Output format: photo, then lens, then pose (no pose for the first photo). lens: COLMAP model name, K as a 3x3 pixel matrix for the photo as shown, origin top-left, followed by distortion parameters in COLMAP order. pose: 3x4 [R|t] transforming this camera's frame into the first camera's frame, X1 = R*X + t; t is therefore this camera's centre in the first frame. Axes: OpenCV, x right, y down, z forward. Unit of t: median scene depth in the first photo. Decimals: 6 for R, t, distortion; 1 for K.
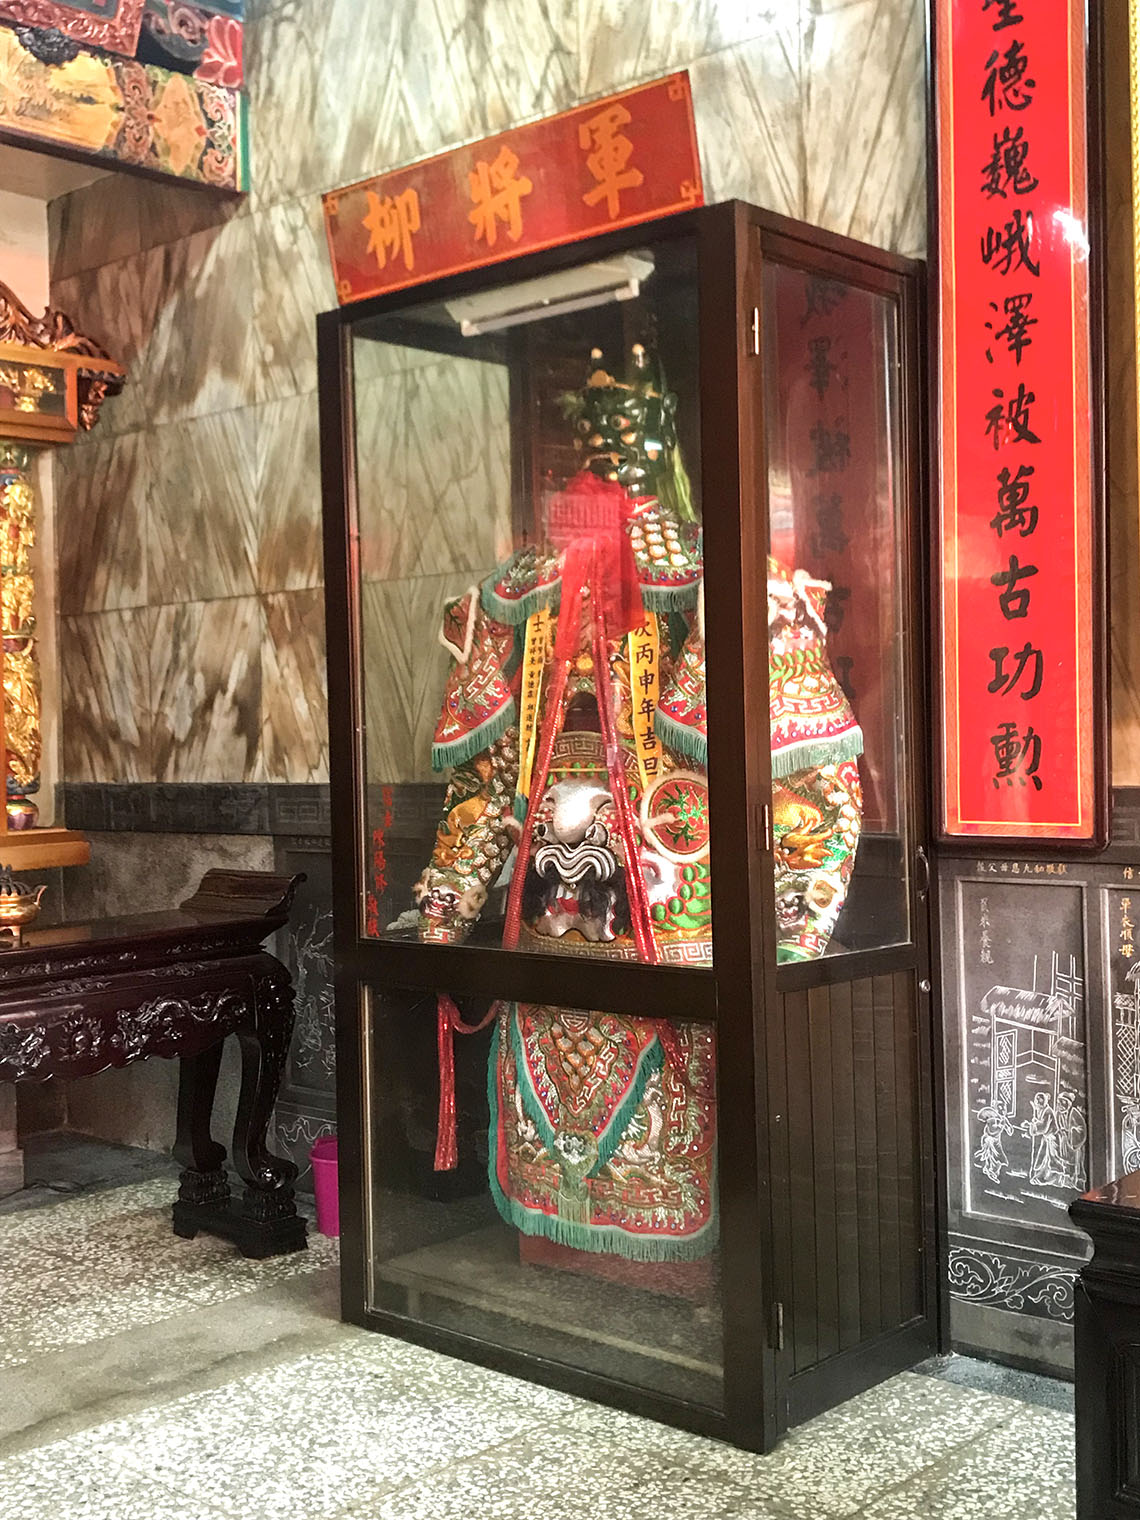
lens RADIAL K [[1777.0, 0, 570.6], [0, 1777.0, 759.5], [0, 0, 1]] dist [-0.008770, 0.000000]
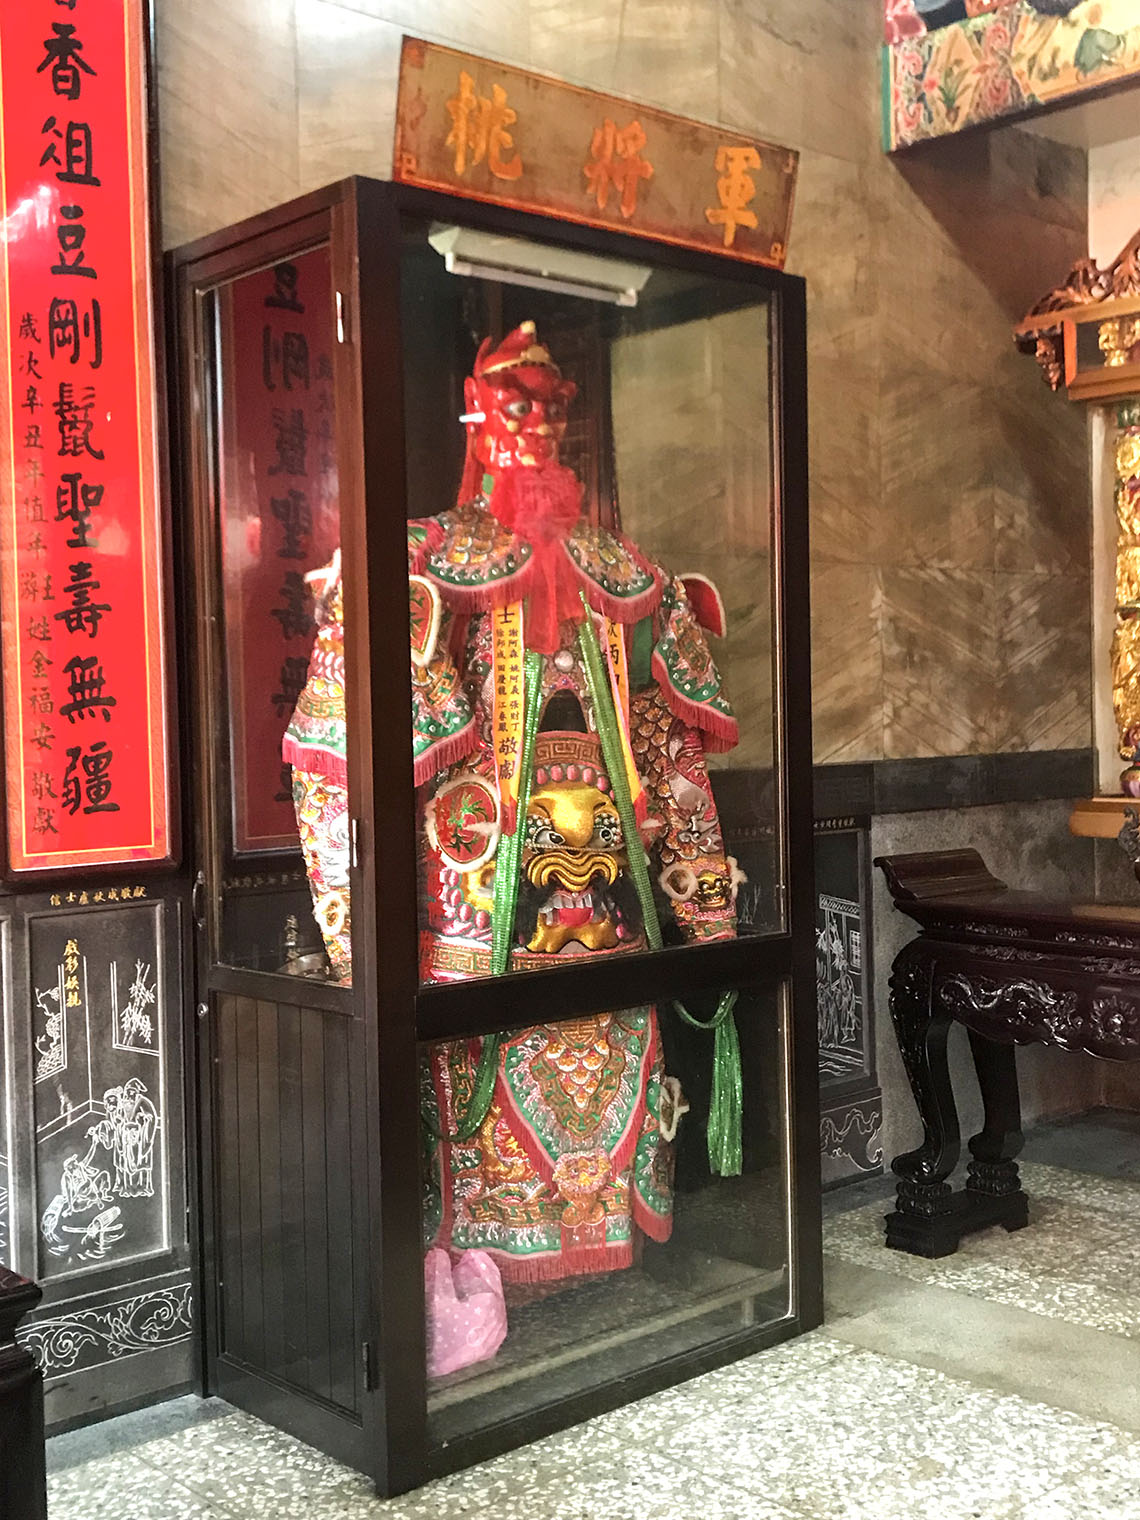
lens RADIAL K [[1777.0, 0, 571.0], [0, 1777.0, 761.2], [0, 0, 1]] dist [-0.008770, 0.000000]
pose [[0.106377, 0.000424, 0.994326, -0.937544], [0.036344, 0.999330, -0.004314, 0.002846], [-0.993661, 0.036597, 0.106290, 0.894994]]
